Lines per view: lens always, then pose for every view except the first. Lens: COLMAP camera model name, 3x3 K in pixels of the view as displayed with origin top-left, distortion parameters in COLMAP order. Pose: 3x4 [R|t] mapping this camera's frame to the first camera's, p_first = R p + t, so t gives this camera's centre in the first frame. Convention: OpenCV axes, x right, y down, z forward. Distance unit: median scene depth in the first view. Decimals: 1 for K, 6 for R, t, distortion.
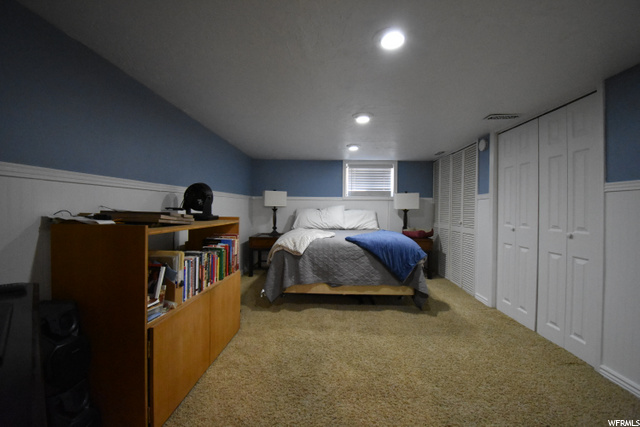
lens RADIAL K [[280.1, 0, 320.0], [0, 280.1, 213.5], [0, 0, 1]] dist [-0.000006, -0.000004]
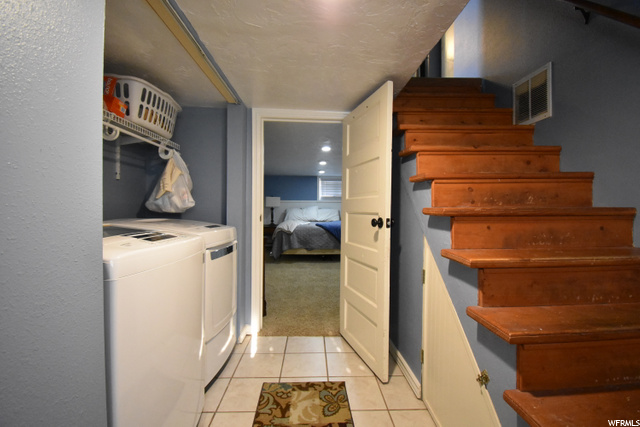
lens RADIAL K [[280.1, 0, 320.0], [0, 280.1, 213.5], [0, 0, 1]] dist [-0.000006, -0.000004]
pose [[0.998367, -0.006326, 0.056780, 0.014611], [0.006139, 0.999975, 0.003463, 0.010278], [-0.056801, -0.003108, 0.998381, -0.760629]]
